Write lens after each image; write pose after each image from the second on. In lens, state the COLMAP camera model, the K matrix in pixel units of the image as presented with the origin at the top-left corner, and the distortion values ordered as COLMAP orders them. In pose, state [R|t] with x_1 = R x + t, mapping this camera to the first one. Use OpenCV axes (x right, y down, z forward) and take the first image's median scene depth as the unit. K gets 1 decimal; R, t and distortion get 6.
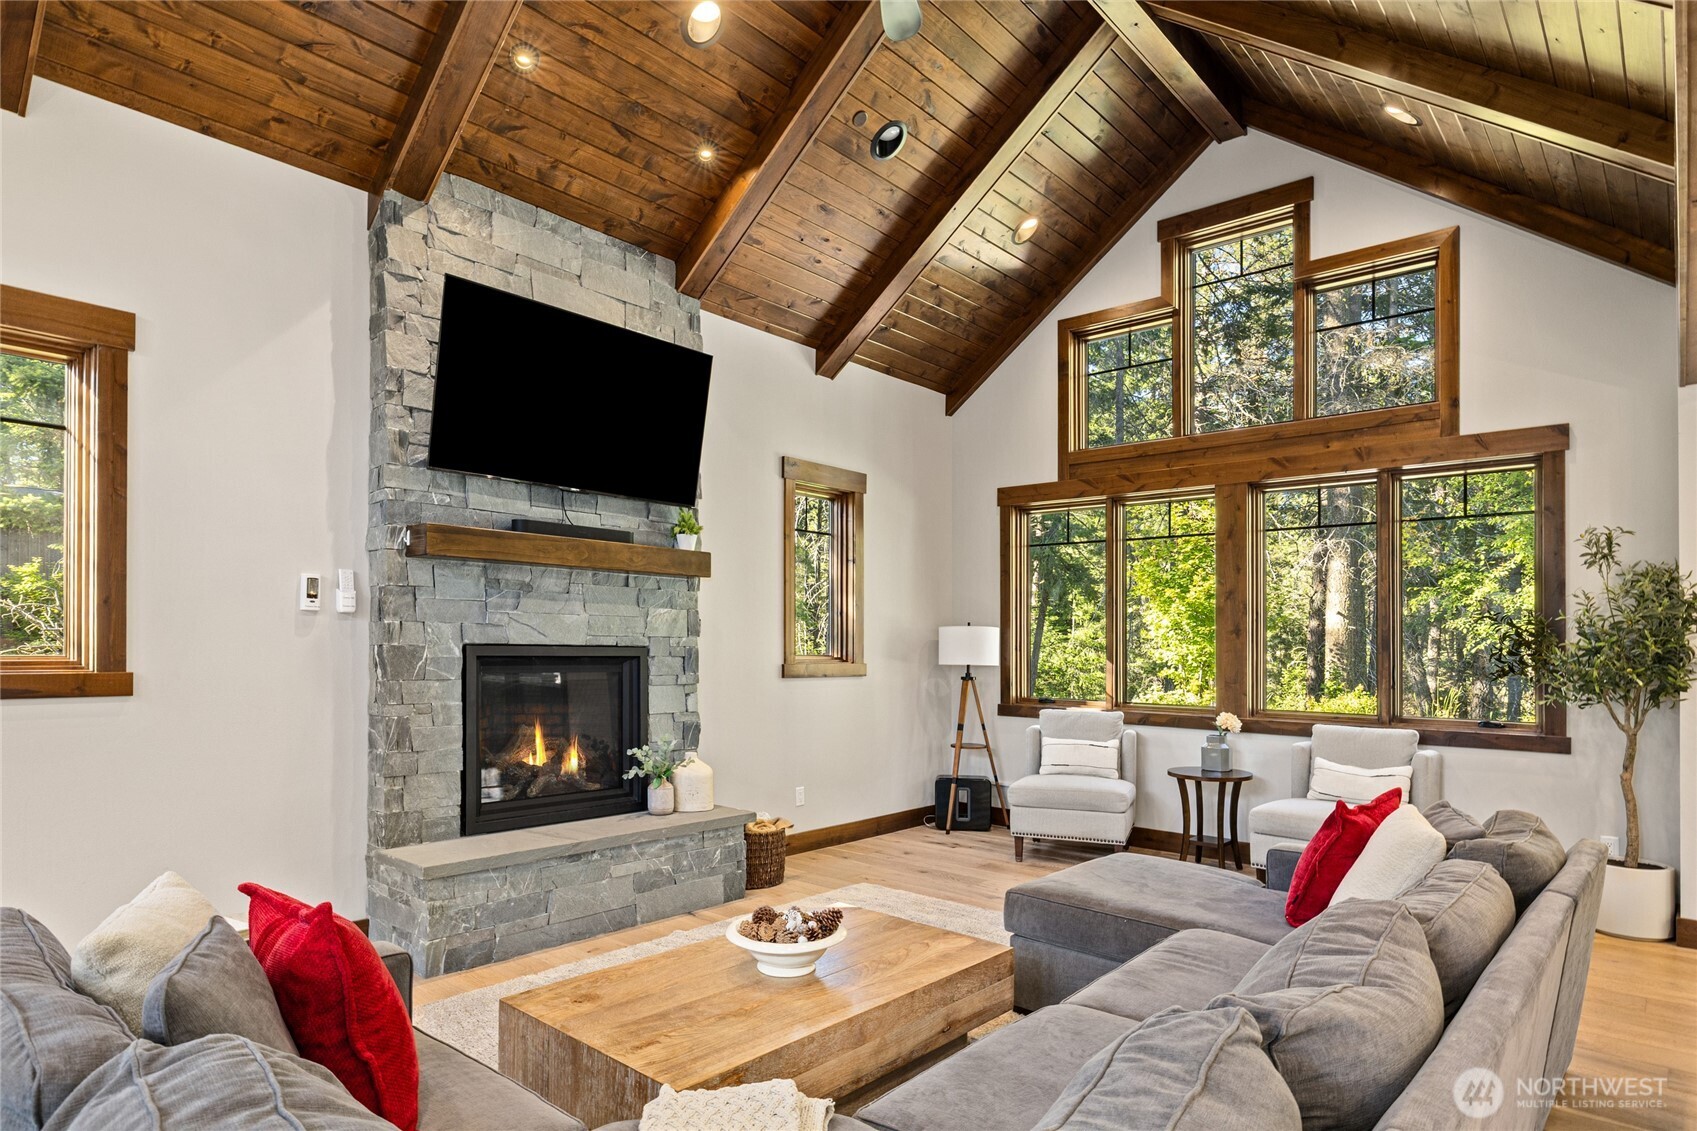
lens RADIAL K [[936.3, 0, 845.7], [0, 936.3, 638.9], [0, 0, 1]] dist [-0.002752, -0.001675]
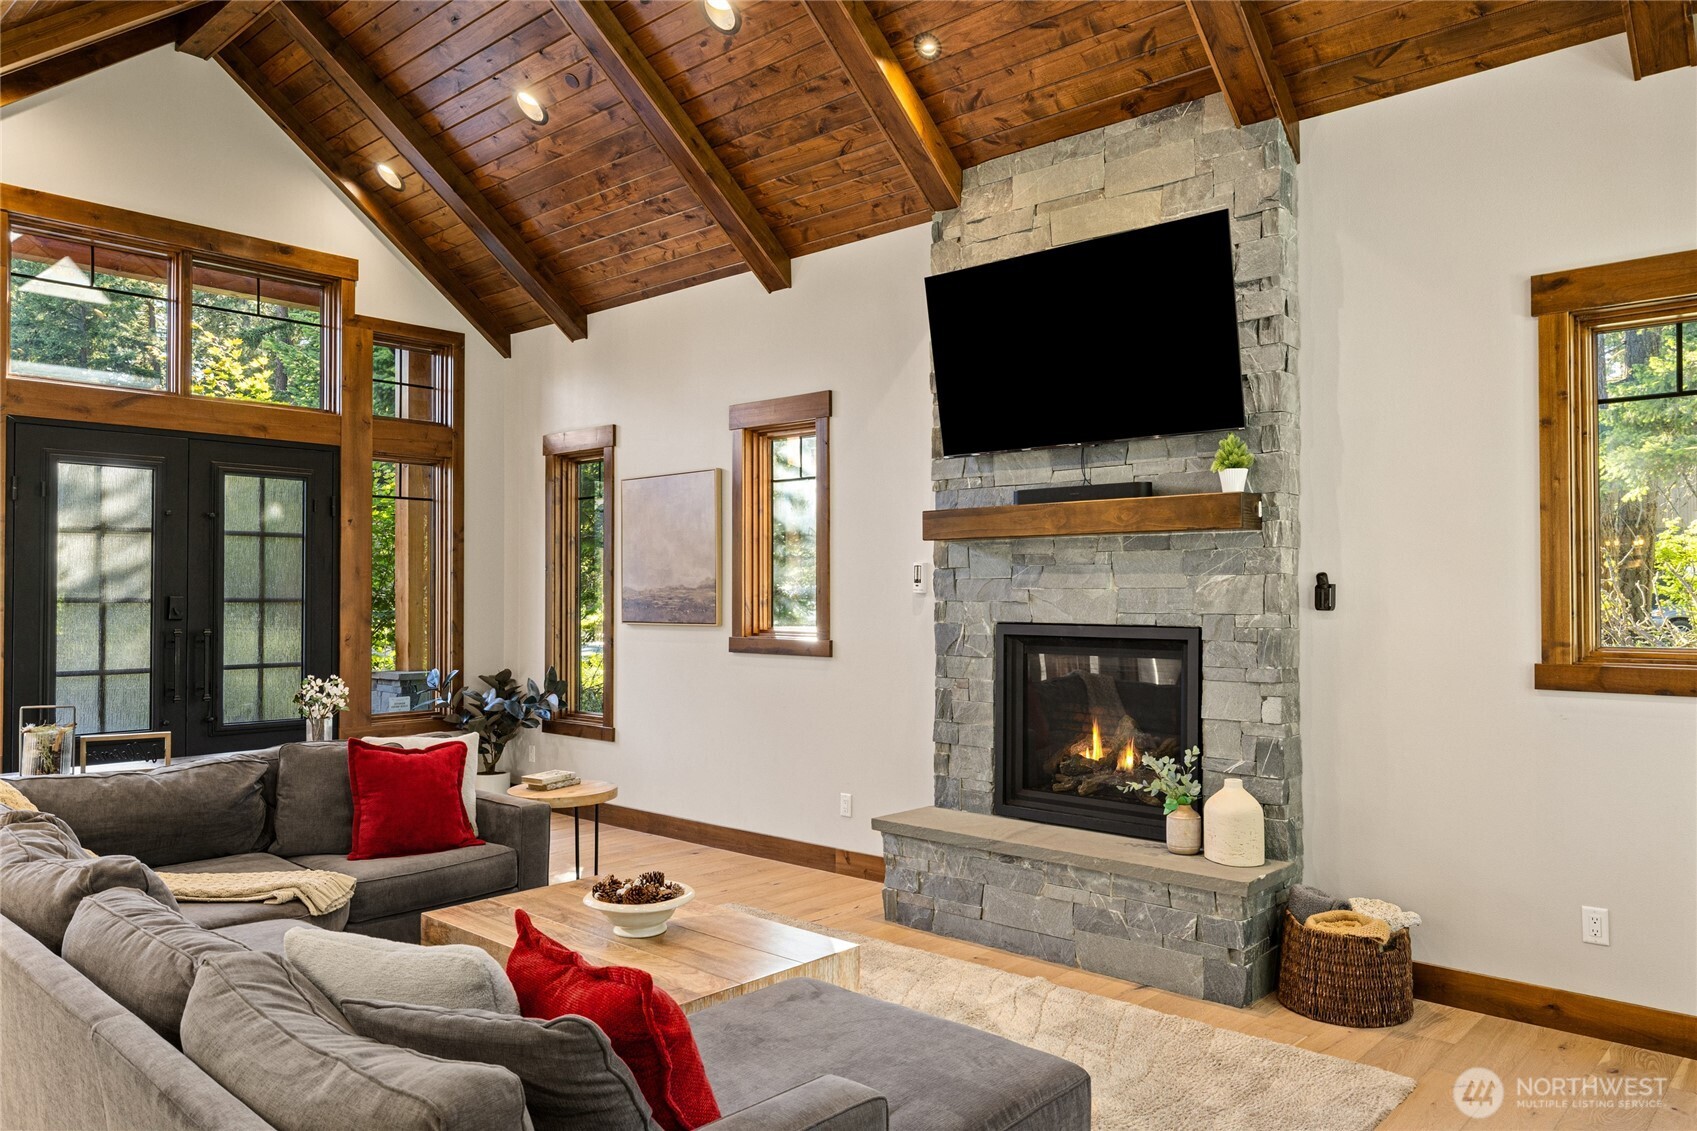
lens RADIAL K [[1200.6, 0, 846.7], [0, 1200.6, 592.1], [0, 0, 1]] dist [-0.002554, 0.000177]
pose [[-0.015520, -0.015289, -0.999763, 0.841965], [0.006388, 0.999861, -0.015390, -0.007685], [0.999859, -0.006626, -0.015421, 0.824167]]
